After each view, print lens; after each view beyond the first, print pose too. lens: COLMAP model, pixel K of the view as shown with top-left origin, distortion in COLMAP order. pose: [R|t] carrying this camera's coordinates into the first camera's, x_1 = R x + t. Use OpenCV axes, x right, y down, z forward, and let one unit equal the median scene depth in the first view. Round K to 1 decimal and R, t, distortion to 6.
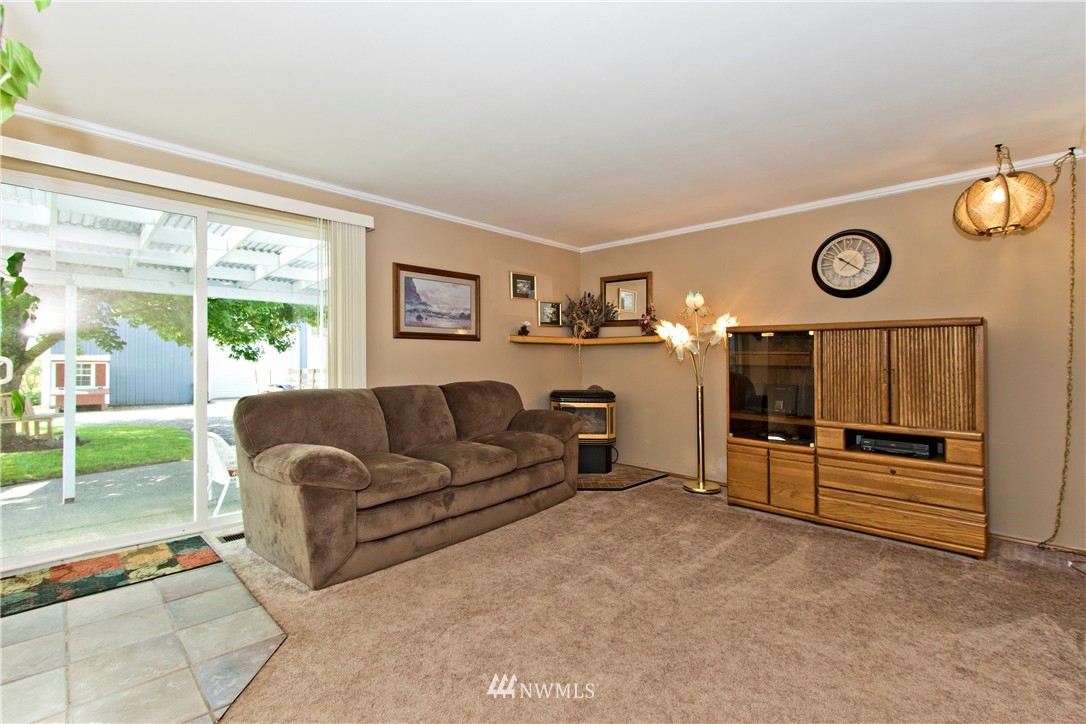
lens RADIAL K [[497.4, 0, 538.6], [0, 497.4, 360.2], [0, 0, 1]] dist [0.001344, -0.000912]
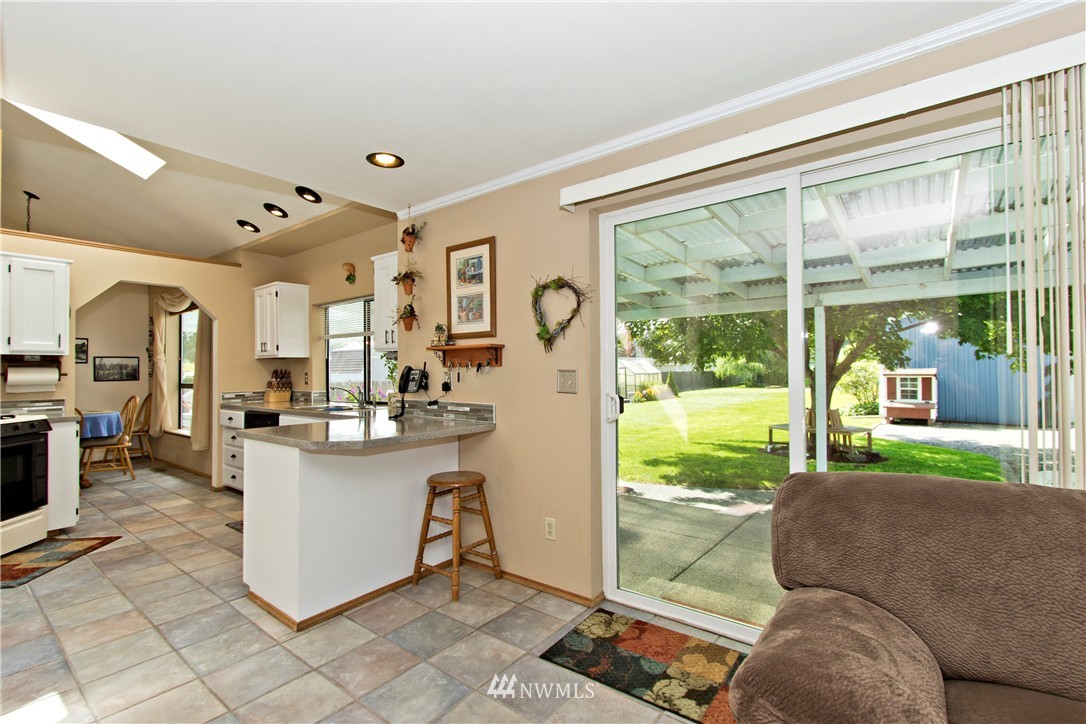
lens RADIAL K [[497.4, 0, 537.0], [0, 497.4, 365.5], [0, 0, 1]] dist [0.001344, -0.000912]
pose [[0.130122, -0.019417, -0.991308, -0.064082], [0.012557, 0.999760, -0.017934, -0.047123], [0.991418, -0.010114, 0.130335, 0.669266]]
